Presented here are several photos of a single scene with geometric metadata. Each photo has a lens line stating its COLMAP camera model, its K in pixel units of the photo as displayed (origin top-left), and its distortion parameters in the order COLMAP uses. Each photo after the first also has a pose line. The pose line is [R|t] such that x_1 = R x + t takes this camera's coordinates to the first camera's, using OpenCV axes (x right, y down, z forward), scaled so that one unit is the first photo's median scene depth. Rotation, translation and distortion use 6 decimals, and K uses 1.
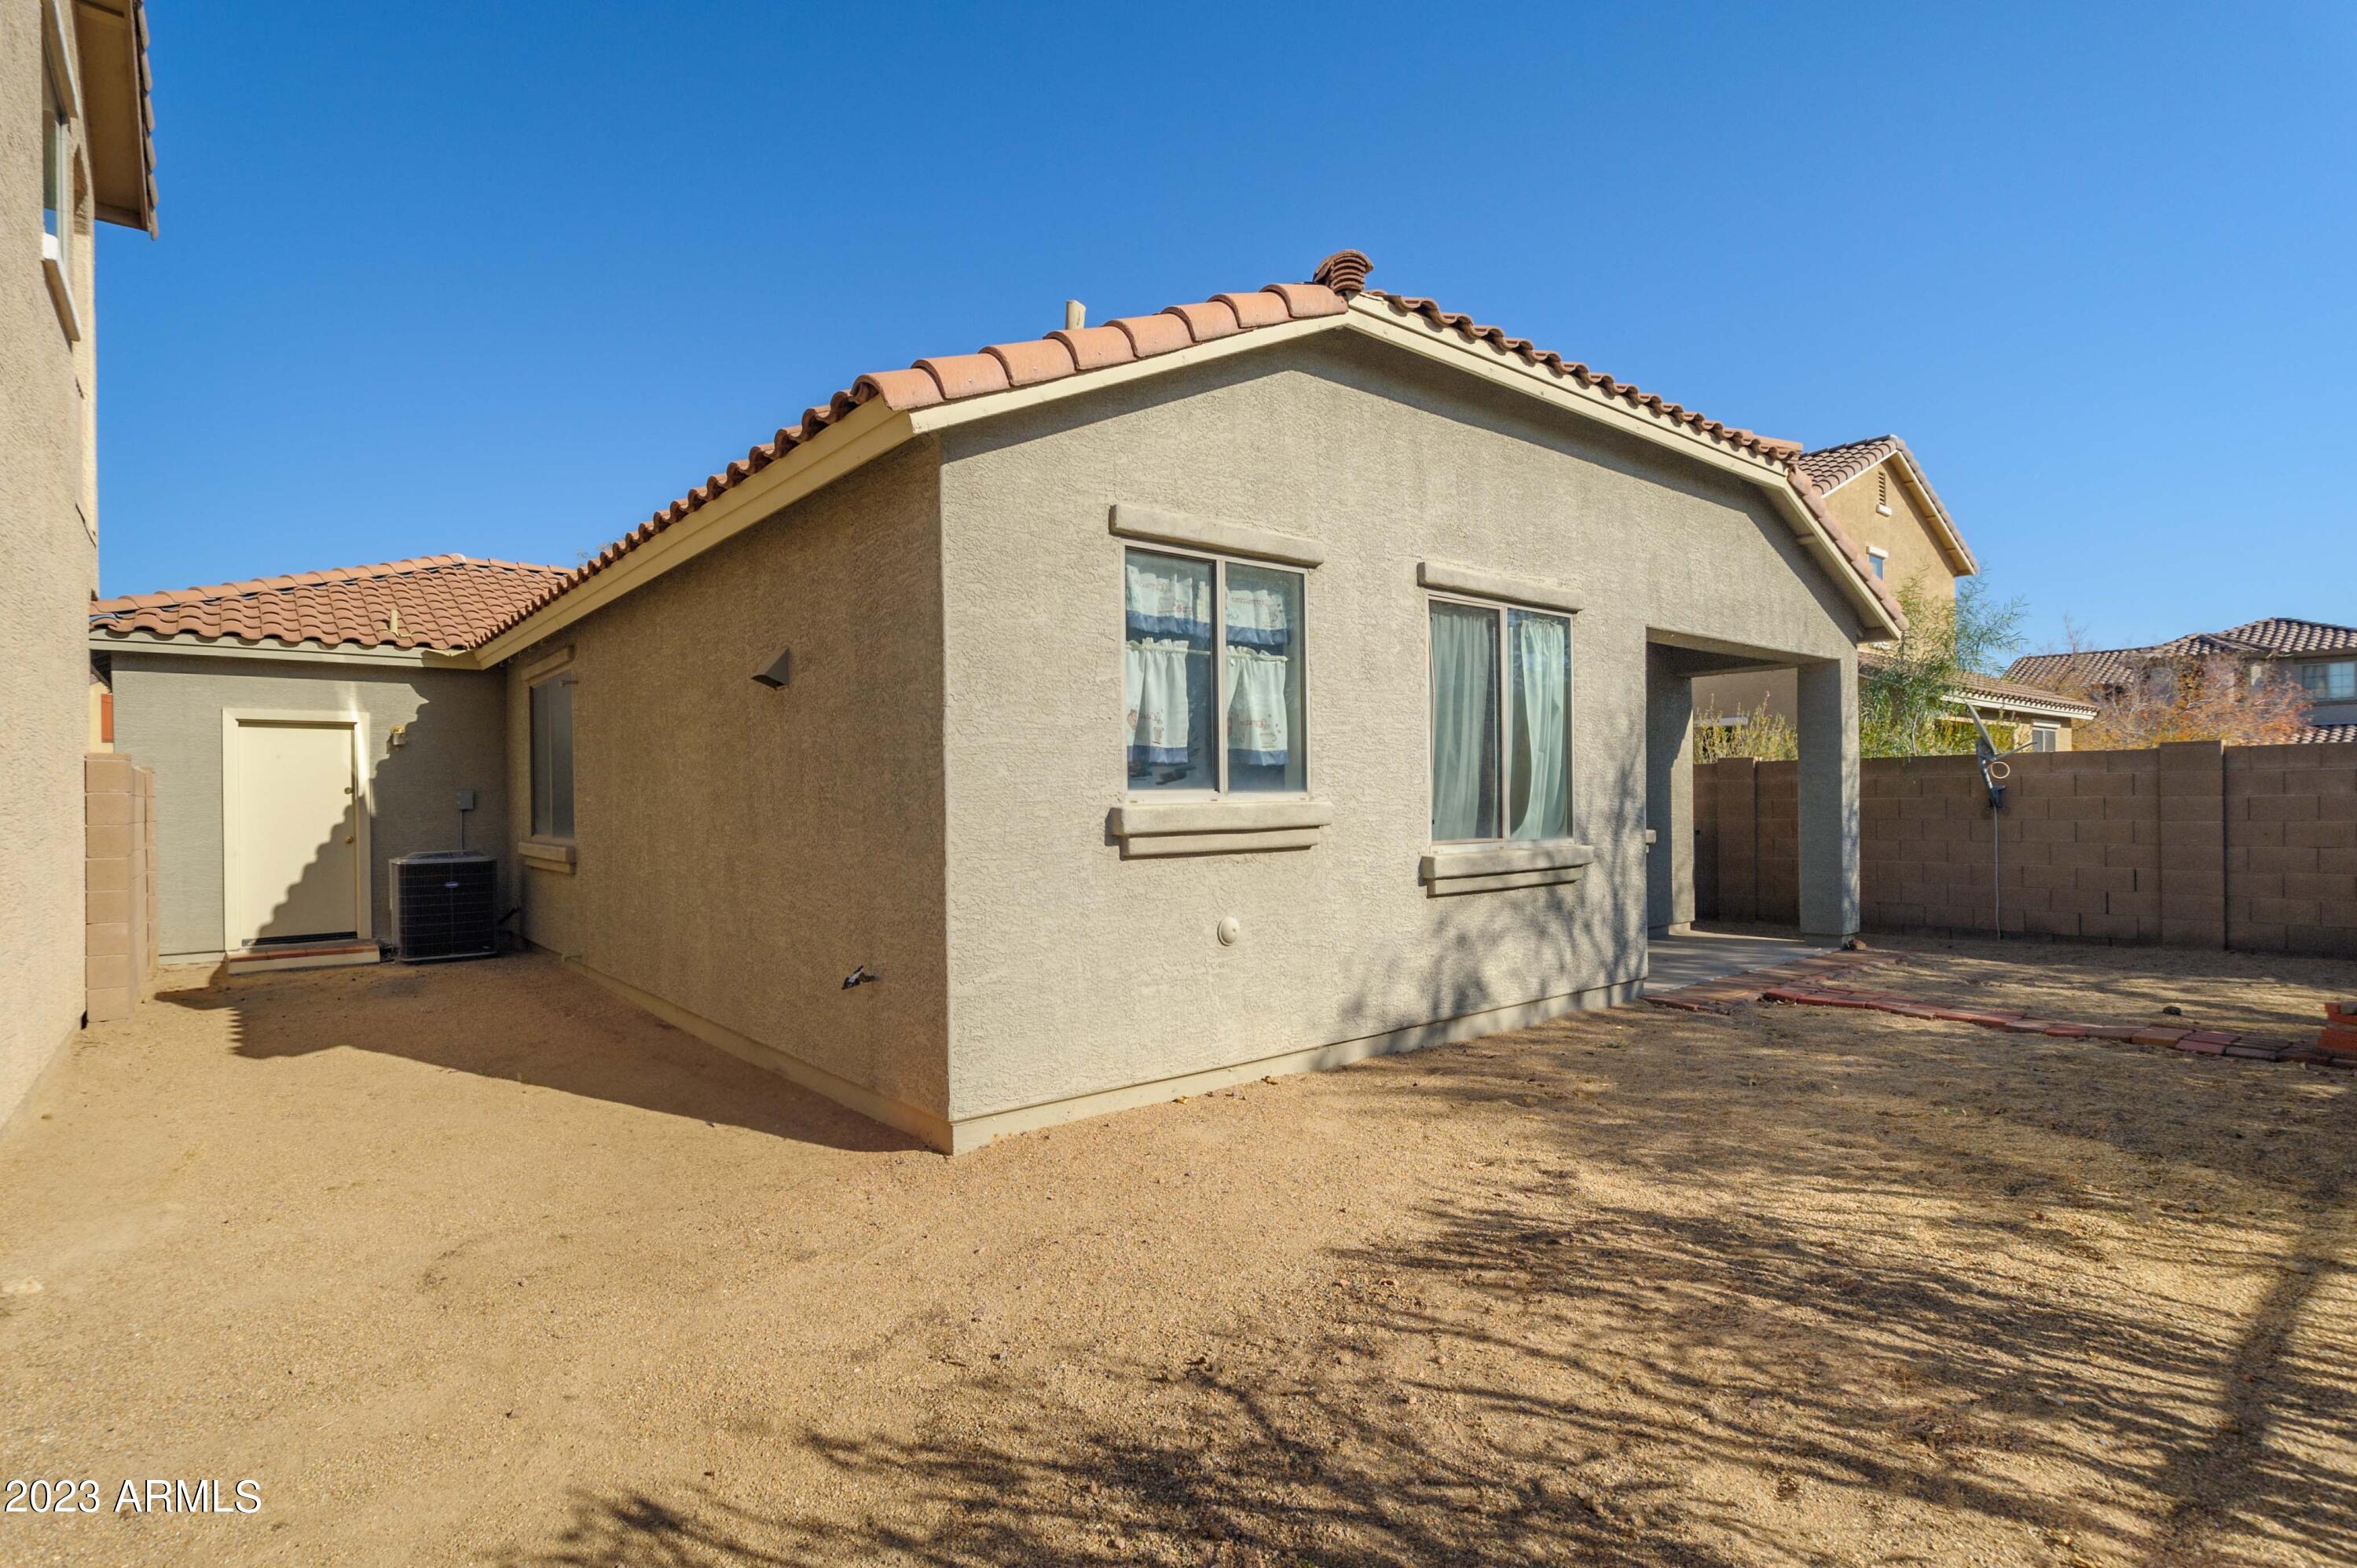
lens RADIAL K [[1146.5, 0, 1178.5], [0, 1146.5, 784.0], [0, 0, 1]] dist [-0.031880, 0.024064]
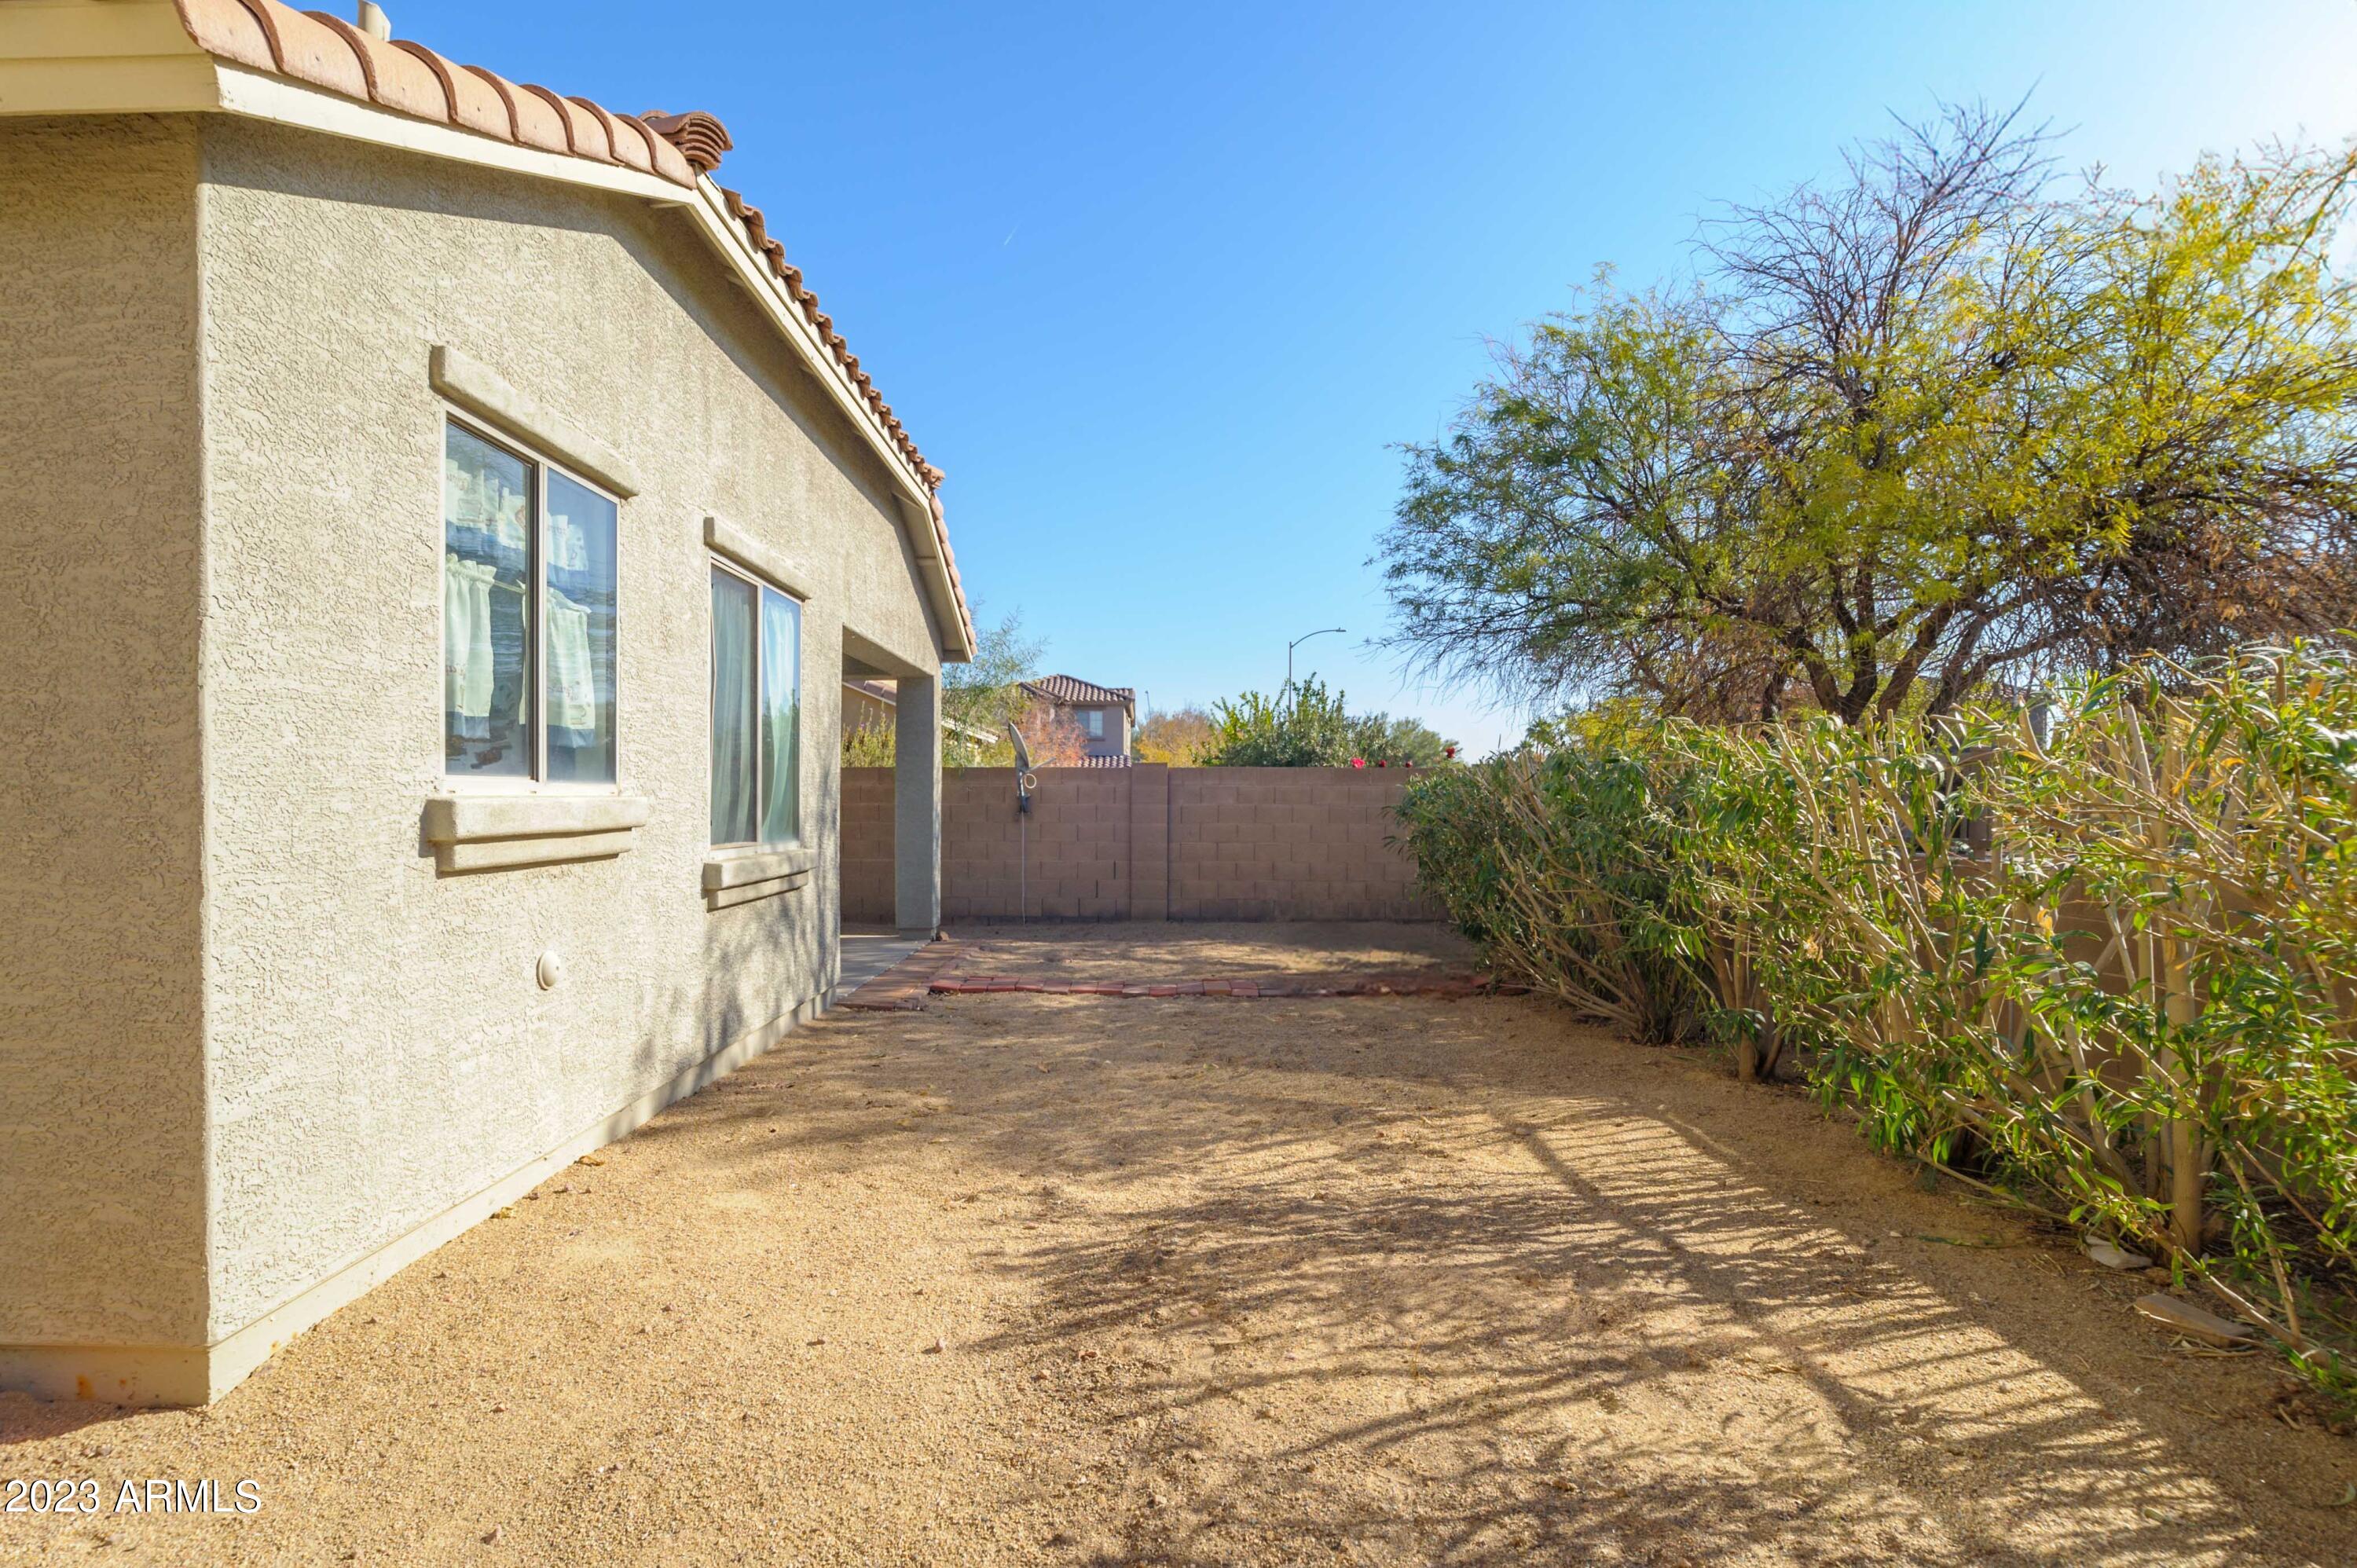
lens RADIAL K [[1167.2, 0, 1094.3], [0, 1167.2, 808.6], [0, 0, 1]] dist [-0.034013, 0.018224]
pose [[0.681785, 0.009460, 0.731491, -0.287367], [-0.022075, 0.999727, 0.007646, 0.012130], [-0.731219, -0.021360, 0.681808, 0.261043]]
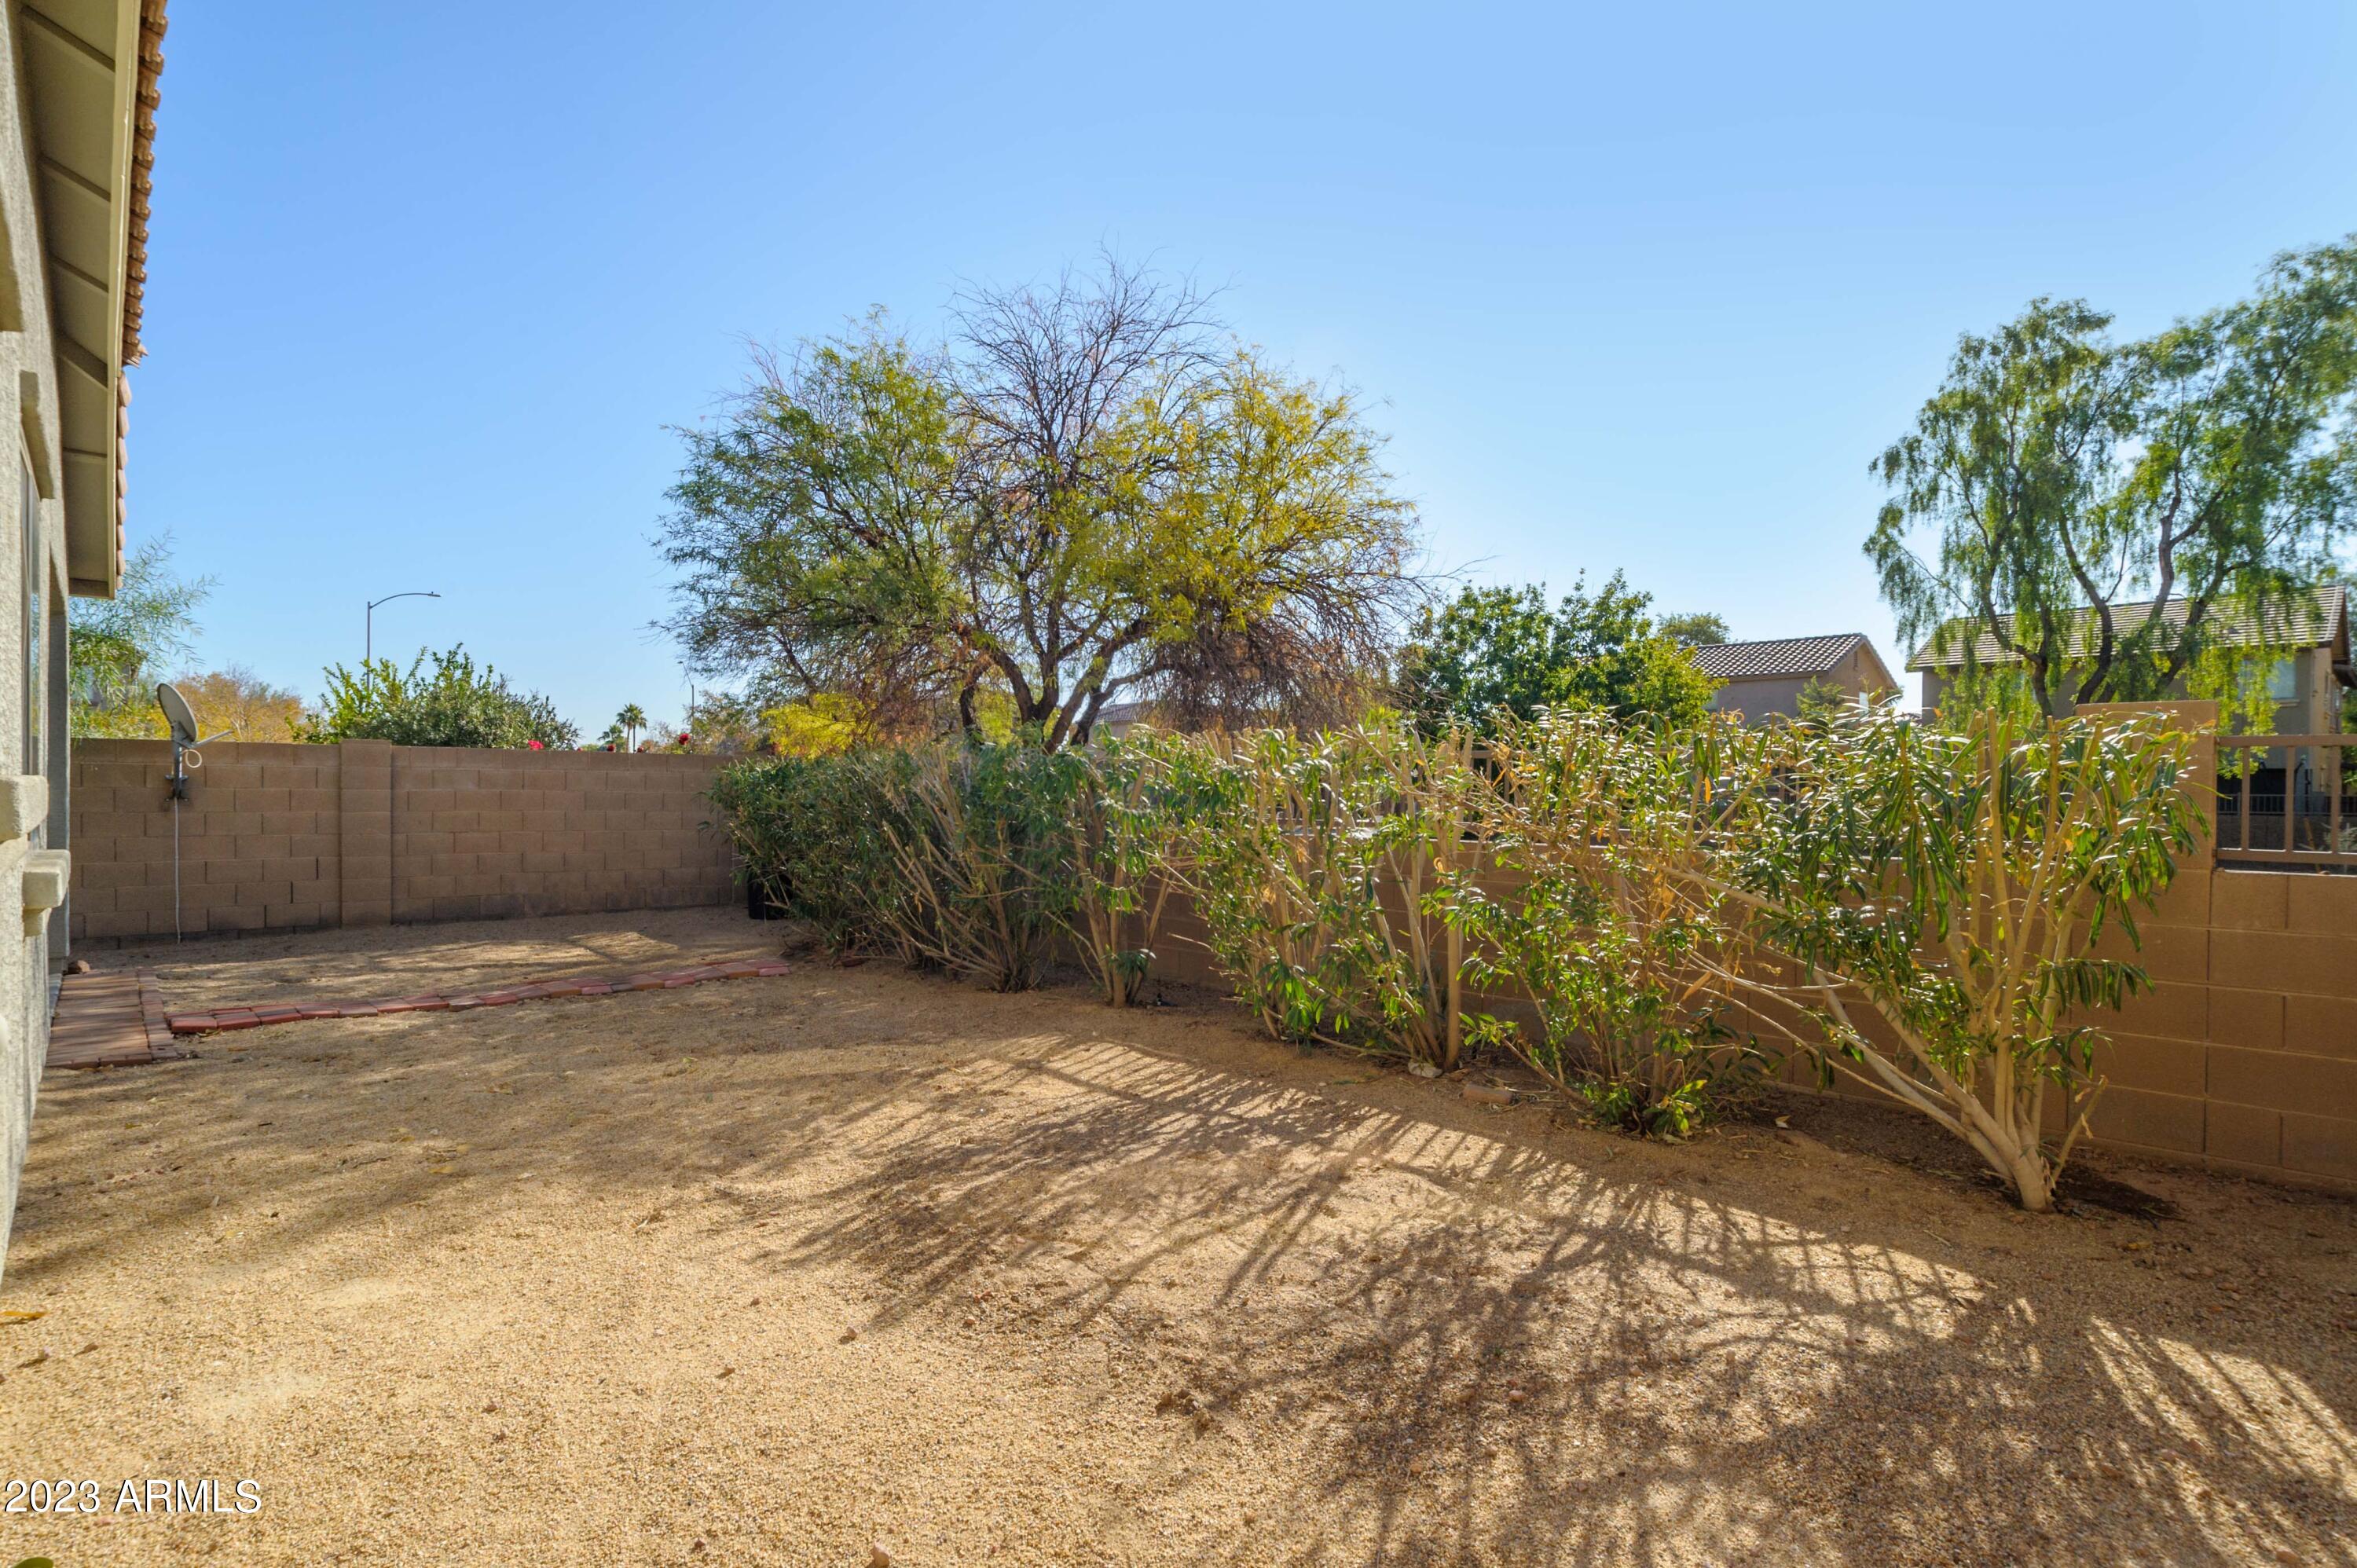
lens RADIAL K [[1167.2, 0, 1094.3], [0, 1167.2, 808.6], [0, 0, 1]] dist [-0.034013, 0.018224]
pose [[0.004168, -0.002097, 0.999989, -0.488768], [-0.023666, 0.999718, 0.002195, 0.019807], [-0.999711, -0.023675, 0.004117, 0.582773]]
